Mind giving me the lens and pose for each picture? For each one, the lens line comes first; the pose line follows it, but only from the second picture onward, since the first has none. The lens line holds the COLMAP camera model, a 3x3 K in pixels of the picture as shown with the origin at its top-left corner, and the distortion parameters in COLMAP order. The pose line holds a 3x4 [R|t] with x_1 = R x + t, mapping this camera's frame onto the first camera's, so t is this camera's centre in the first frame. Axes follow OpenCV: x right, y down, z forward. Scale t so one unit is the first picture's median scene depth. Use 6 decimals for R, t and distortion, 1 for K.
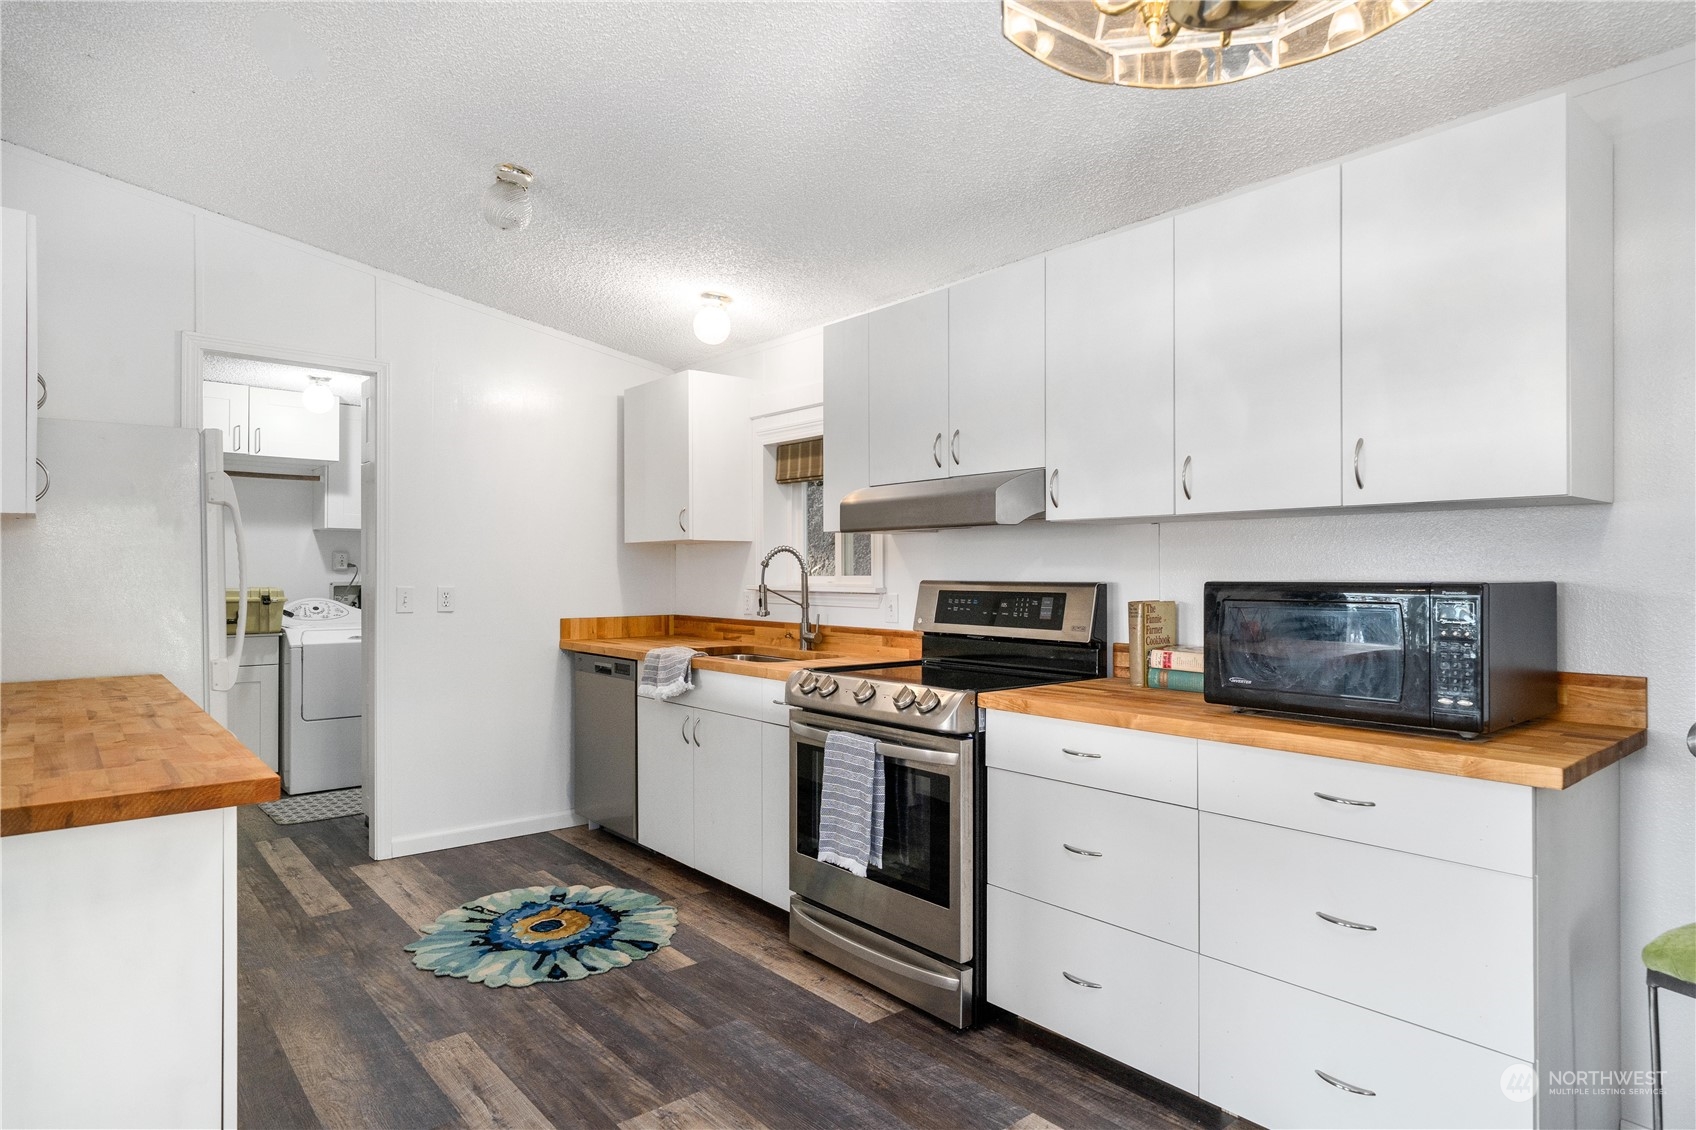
lens RADIAL K [[942.5, 0, 848.0], [0, 942.5, 565.0], [0, 0, 1]] dist [0.016675, 0.000516]
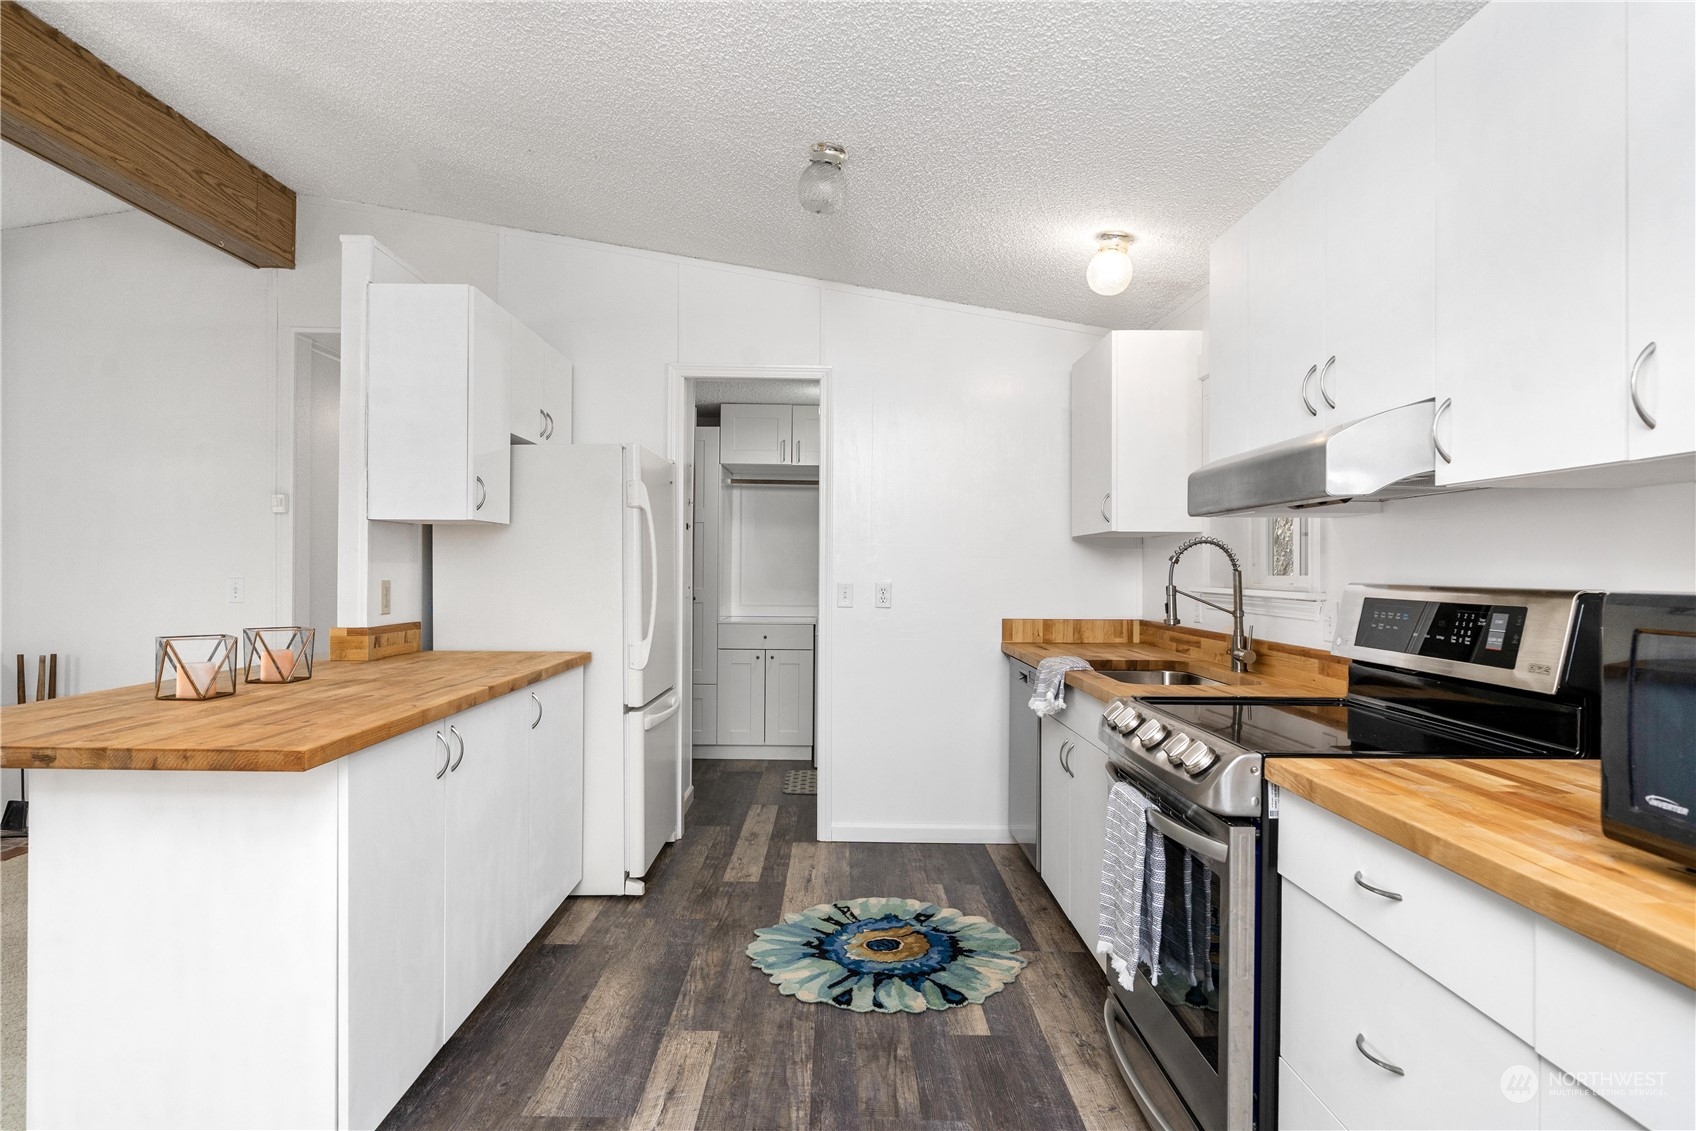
lens RADIAL K [[962.4, 0, 848.0], [0, 962.4, 565.5], [0, 0, 1]] dist [0.000987, 0.000454]
pose [[0.767984, 0.001235, -0.640467, 0.271117], [0.000889, 0.999995, 0.002994, 0.001218], [0.640468, -0.002869, 0.767980, 0.246350]]
